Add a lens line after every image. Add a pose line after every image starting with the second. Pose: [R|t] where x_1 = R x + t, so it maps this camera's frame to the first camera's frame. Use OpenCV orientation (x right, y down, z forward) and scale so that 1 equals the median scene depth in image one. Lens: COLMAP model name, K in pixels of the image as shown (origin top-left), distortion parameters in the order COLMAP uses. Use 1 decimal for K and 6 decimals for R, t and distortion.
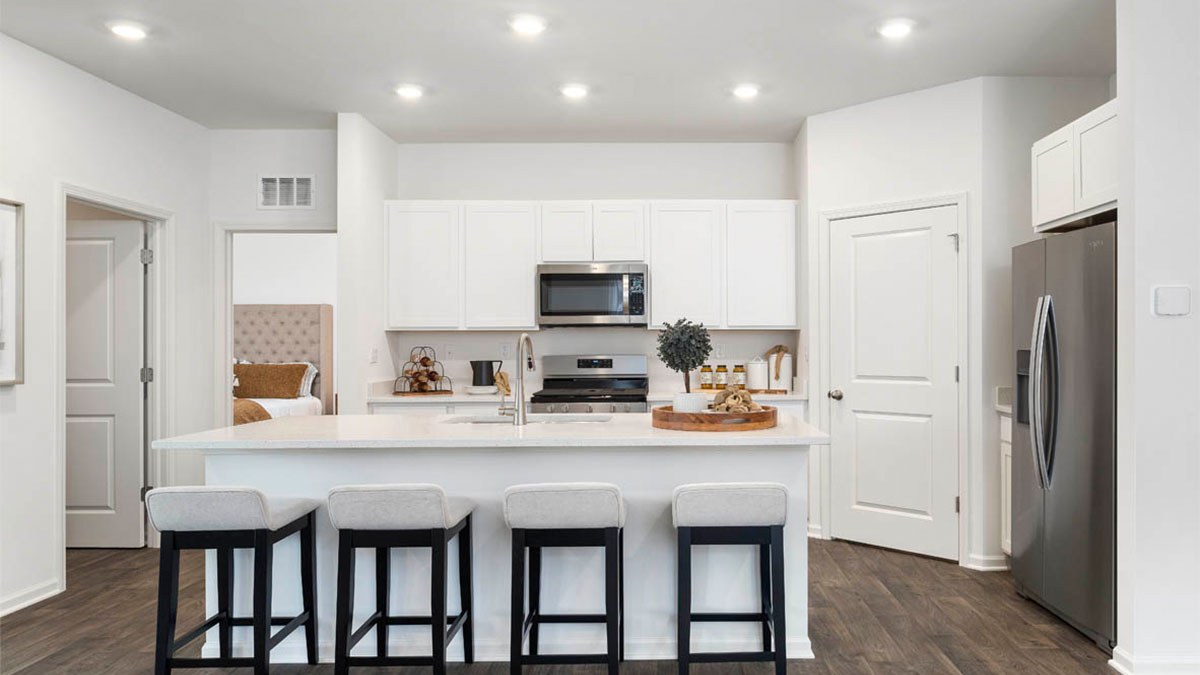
lens RADIAL K [[808.5, 0, 680.6], [0, 808.5, 339.6], [0, 0, 1]] dist [-0.006695, 0.004301]
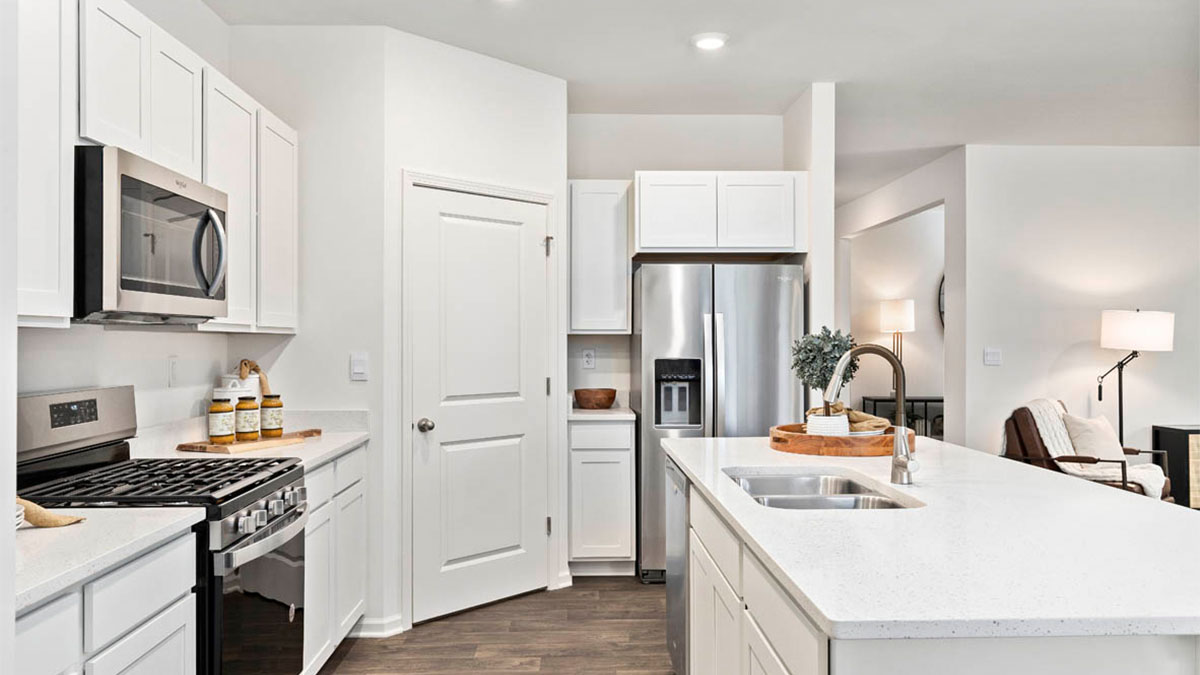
lens RADIAL K [[894.2, 0, 605.2], [0, 894.2, 333.6], [0, 0, 1]] dist [-0.001799, -0.003292]
pose [[-0.009124, 0.011014, 0.999898, -0.615254], [-0.002264, 0.999937, -0.011035, -0.006016], [-0.999956, -0.002365, -0.009098, 0.834428]]
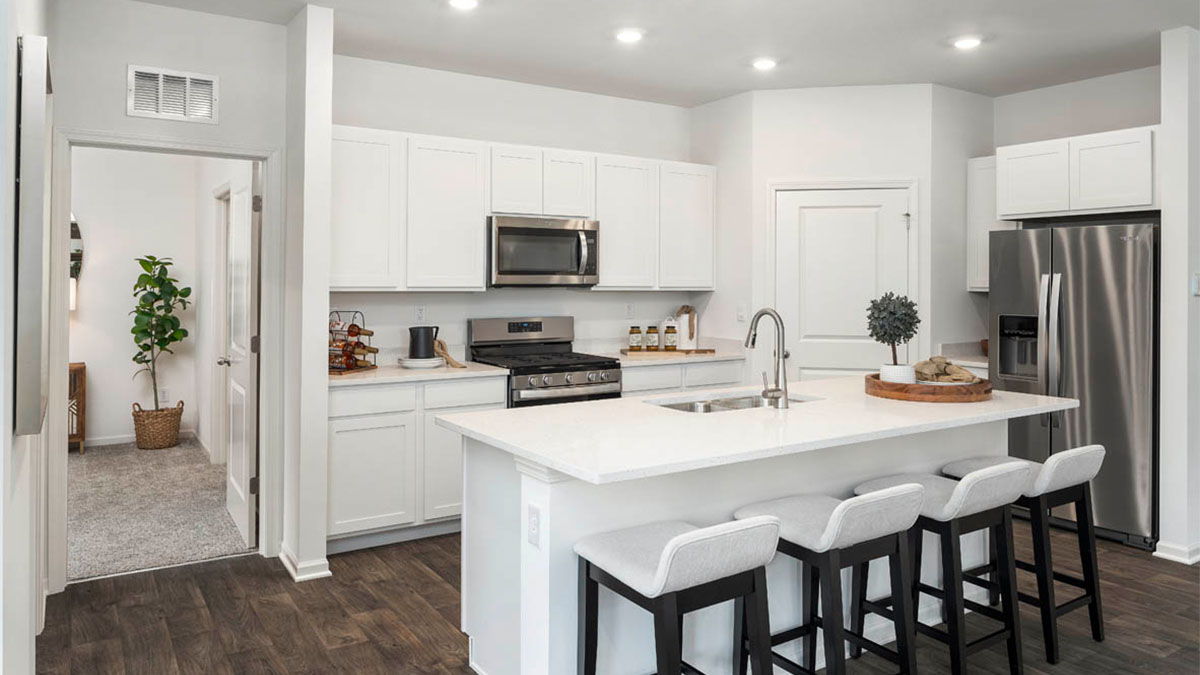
lens RADIAL K [[808.5, 0, 606.3], [0, 808.5, 276.5], [0, 0, 1]] dist [-0.006695, 0.004301]
pose [[0.846880, 0.010748, 0.531676, -0.573808], [-0.010217, 0.999940, -0.003939, -0.027237], [-0.531686, -0.002096, 0.846939, 0.211775]]
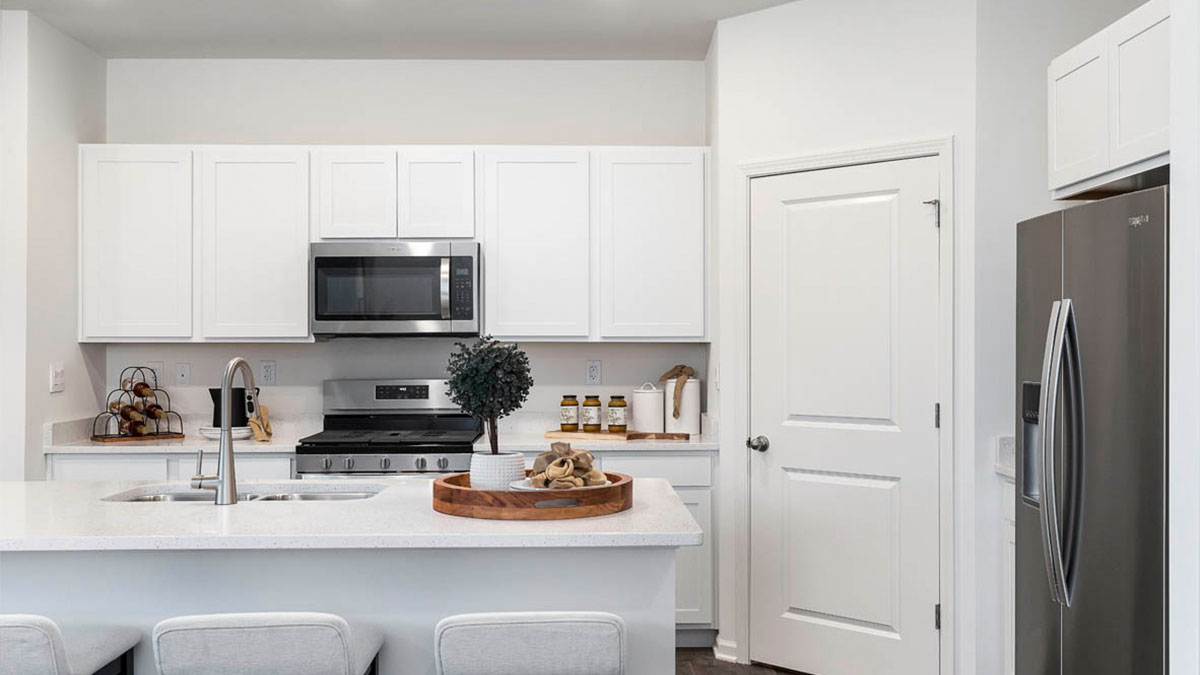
lens RADIAL K [[1142.2, 0, 601.9], [0, 1142.2, 336.6], [0, 0, 1]] dist [0.013773, 0.000000]
pose [[0.999989, 0.002202, 0.004123, 0.060450], [-0.002194, 0.999996, -0.001974, -0.016344], [-0.004127, 0.001965, 0.999990, 0.071078]]
